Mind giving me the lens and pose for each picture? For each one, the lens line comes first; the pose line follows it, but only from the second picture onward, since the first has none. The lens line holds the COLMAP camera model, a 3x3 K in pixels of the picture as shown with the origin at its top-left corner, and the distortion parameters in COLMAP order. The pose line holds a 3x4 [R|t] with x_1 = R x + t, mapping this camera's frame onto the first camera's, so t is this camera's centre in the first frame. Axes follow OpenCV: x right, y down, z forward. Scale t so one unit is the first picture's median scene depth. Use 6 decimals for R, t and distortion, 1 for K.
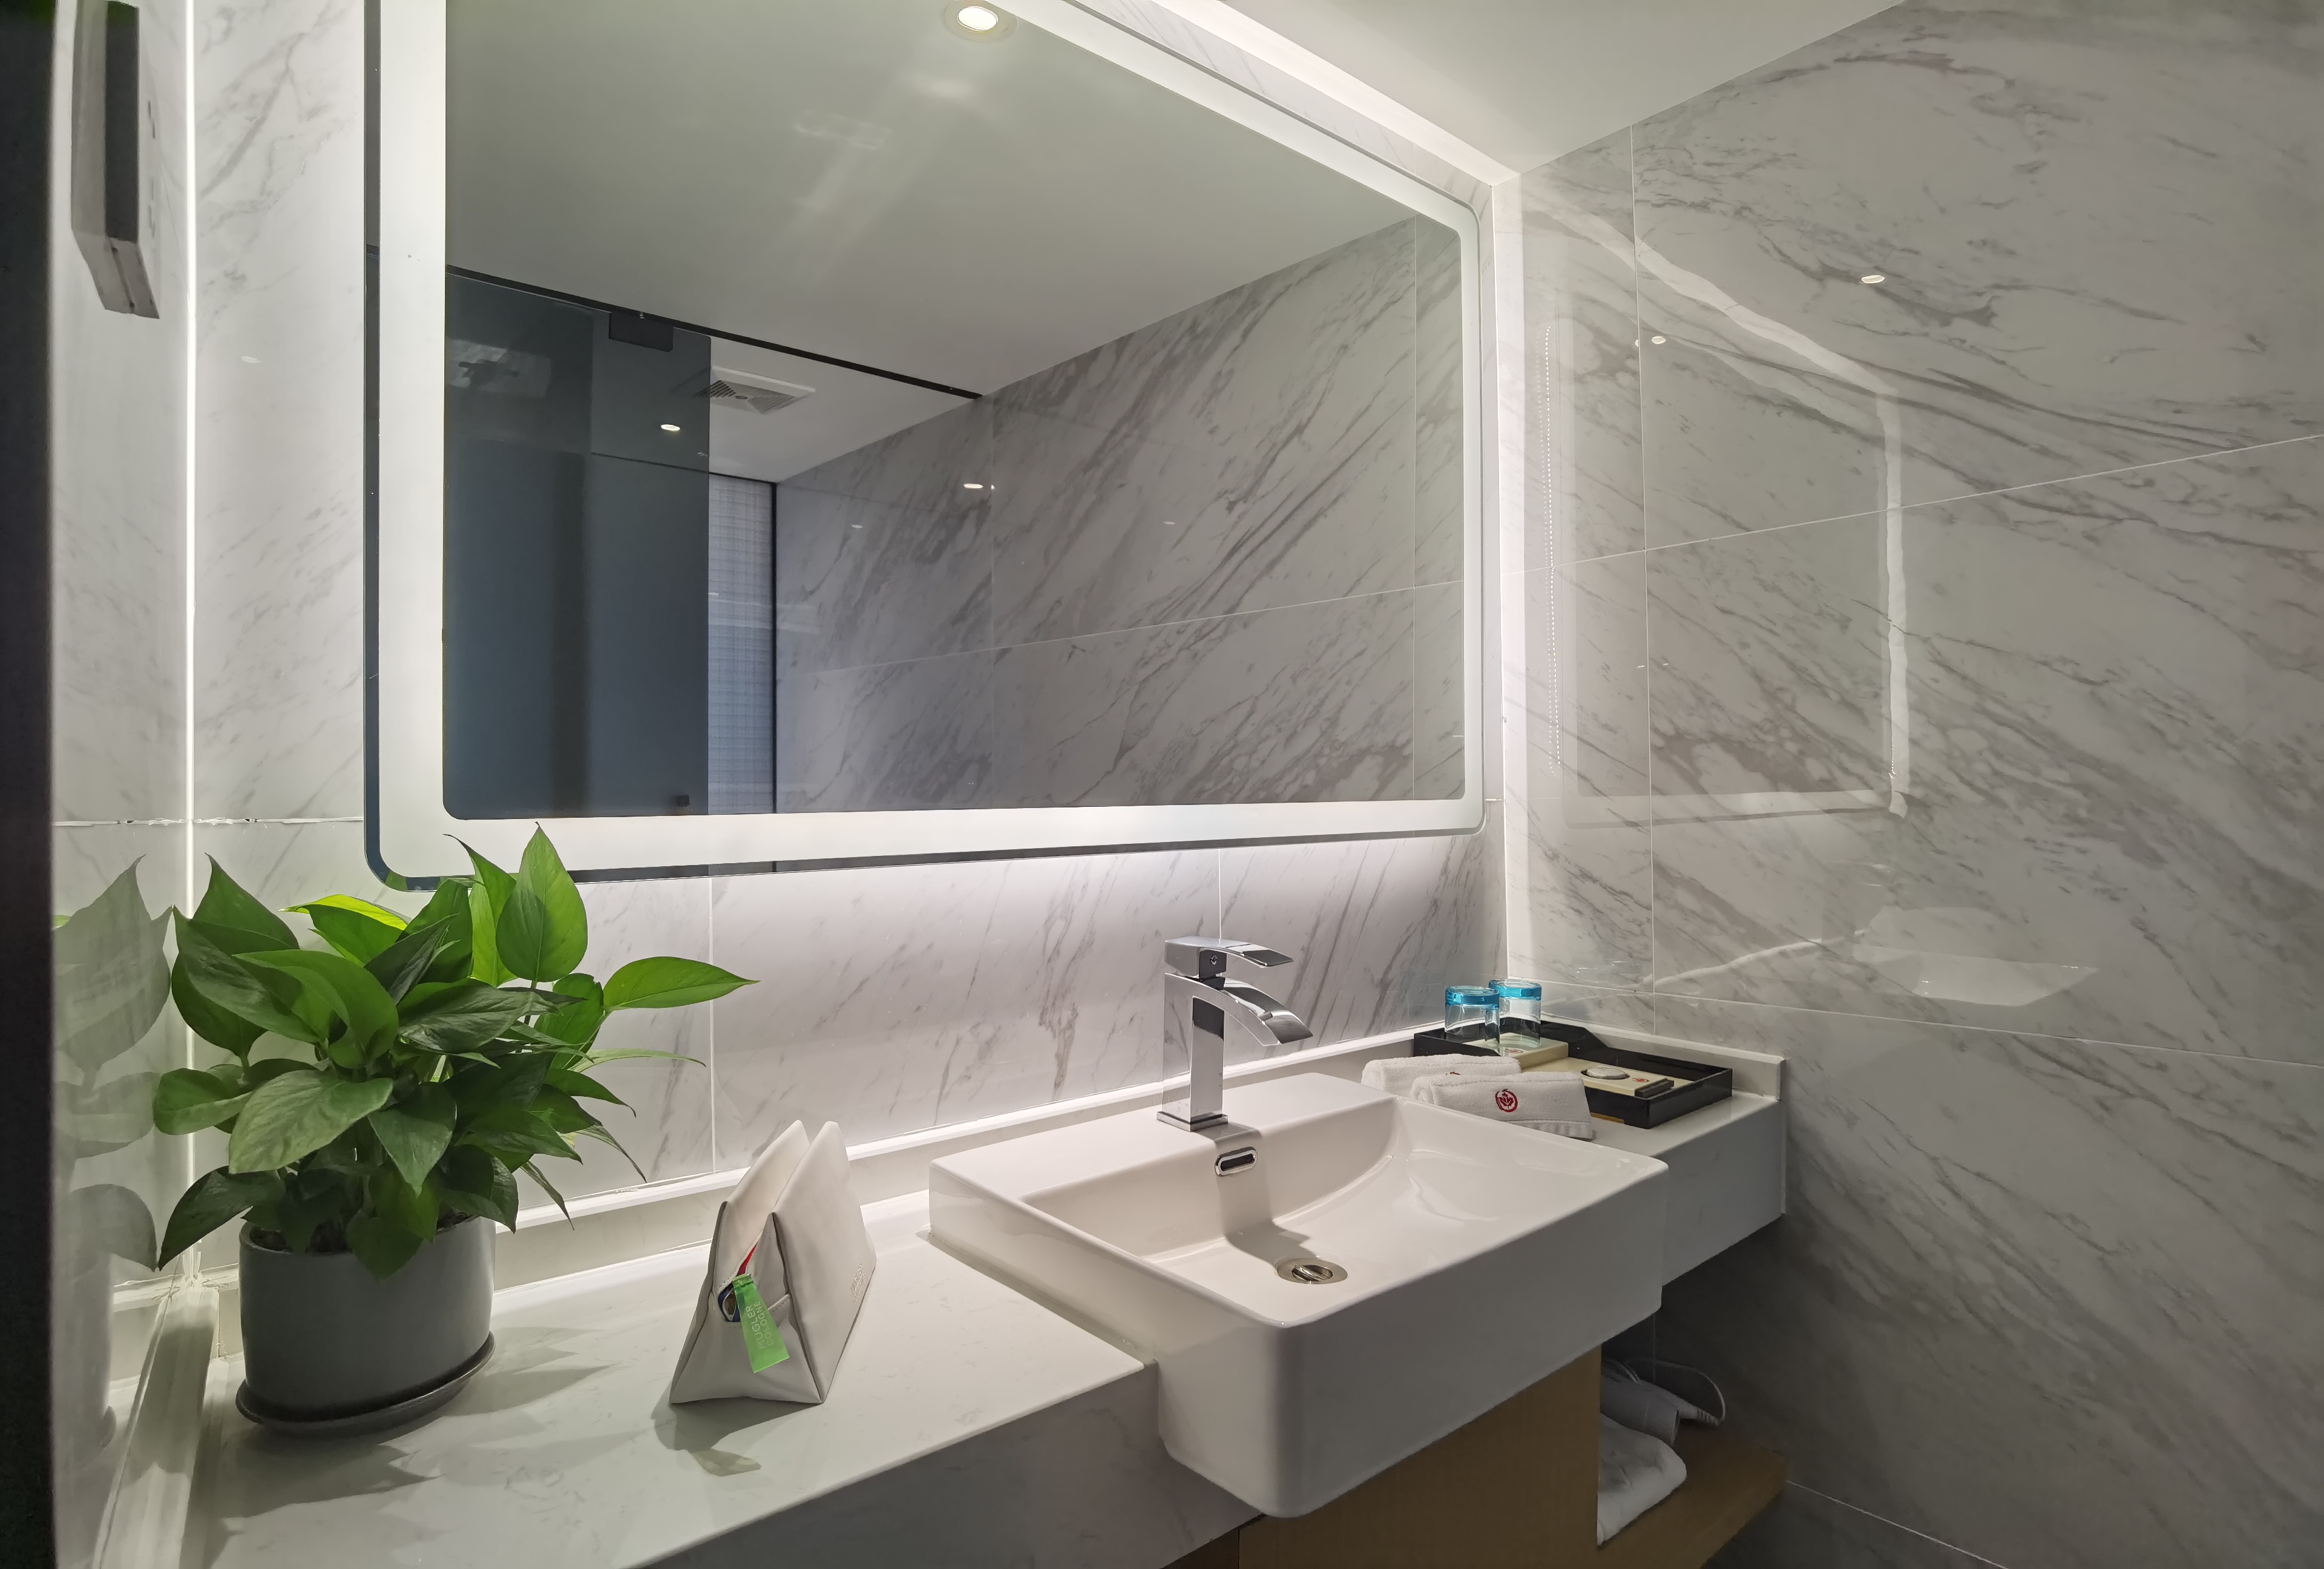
lens RADIAL K [[1221.1, 0, 1178.9], [0, 1221.1, 789.4], [0, 0, 1]] dist [-0.029555, -0.000135]
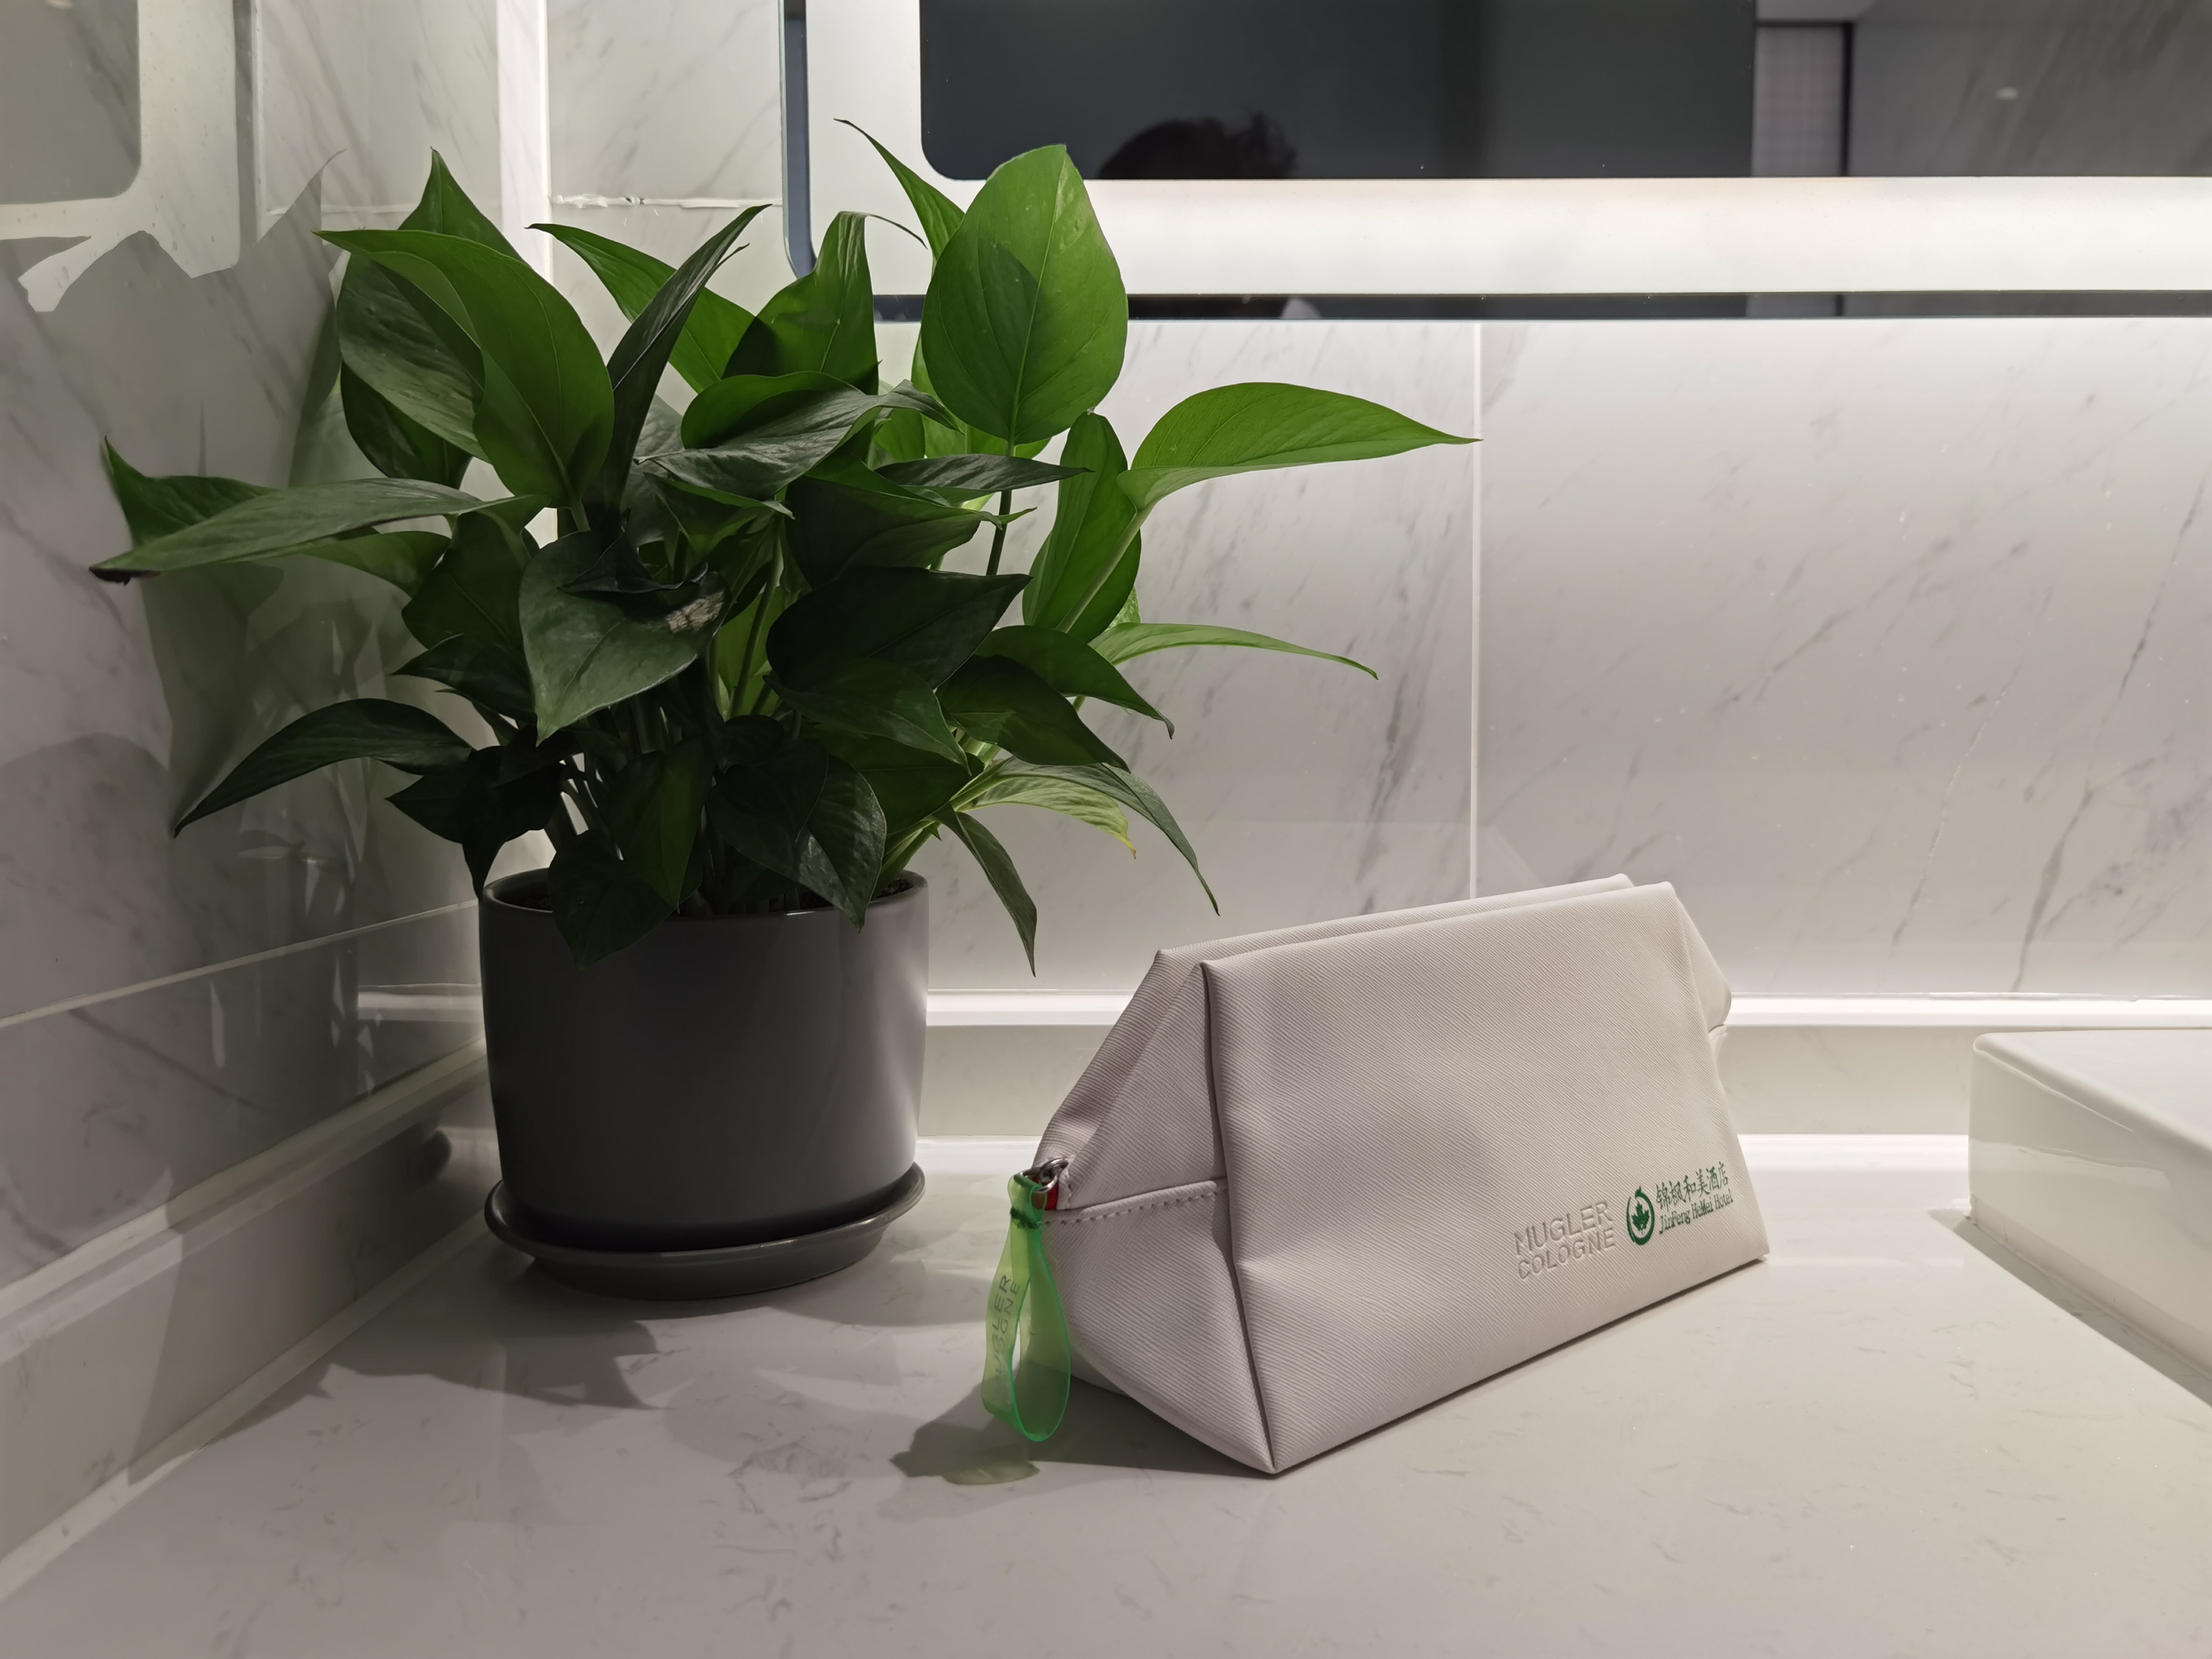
lens RADIAL K [[1823.1, 0, 1131.2], [0, 1823.1, 822.7], [0, 0, 1]] dist [0.025452, 0.003100]
pose [[0.758121, 0.050113, -0.650186, -0.038430], [0.003982, 0.996669, 0.081462, 0.242071], [0.652102, -0.064347, 0.755395, 0.491448]]
